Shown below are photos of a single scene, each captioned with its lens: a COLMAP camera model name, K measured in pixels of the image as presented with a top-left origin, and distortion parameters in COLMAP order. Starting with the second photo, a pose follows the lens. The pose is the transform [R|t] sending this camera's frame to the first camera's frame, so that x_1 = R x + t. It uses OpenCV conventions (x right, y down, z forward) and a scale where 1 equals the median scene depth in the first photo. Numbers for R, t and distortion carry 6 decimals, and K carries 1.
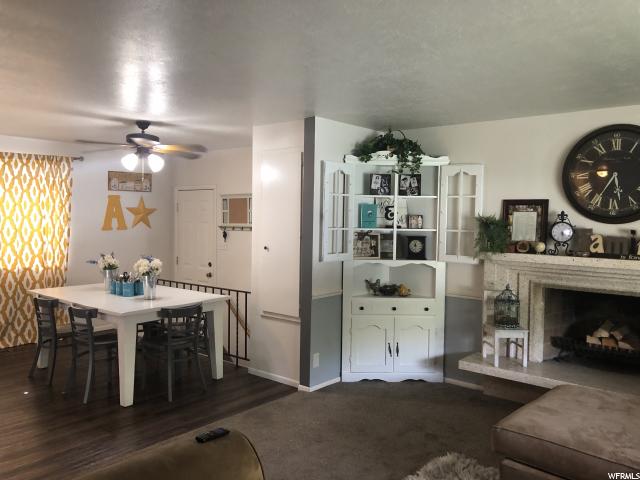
lens RADIAL K [[532.4, 0, 318.9], [0, 532.4, 236.7], [0, 0, 1]] dist [0.059886, -0.032854]
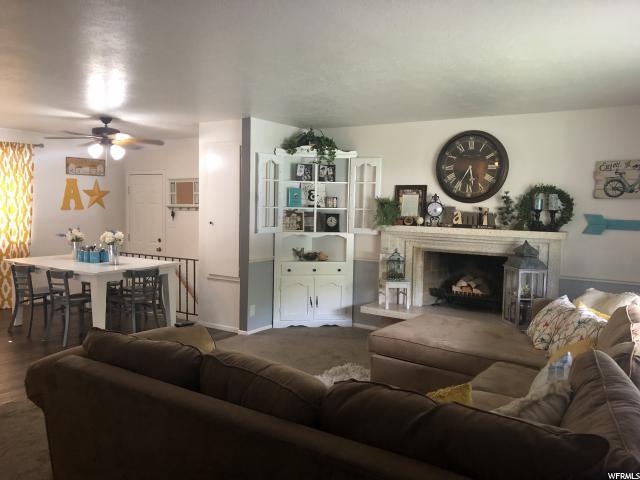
lens RADIAL K [[532.4, 0, 323.1], [0, 532.4, 237.5], [0, 0, 1]] dist [0.059886, -0.032854]
pose [[0.993129, -0.004119, 0.116951, 0.013061], [0.000834, 0.999604, 0.028122, 0.020945], [-0.117020, -0.027831, 0.992739, -0.263244]]
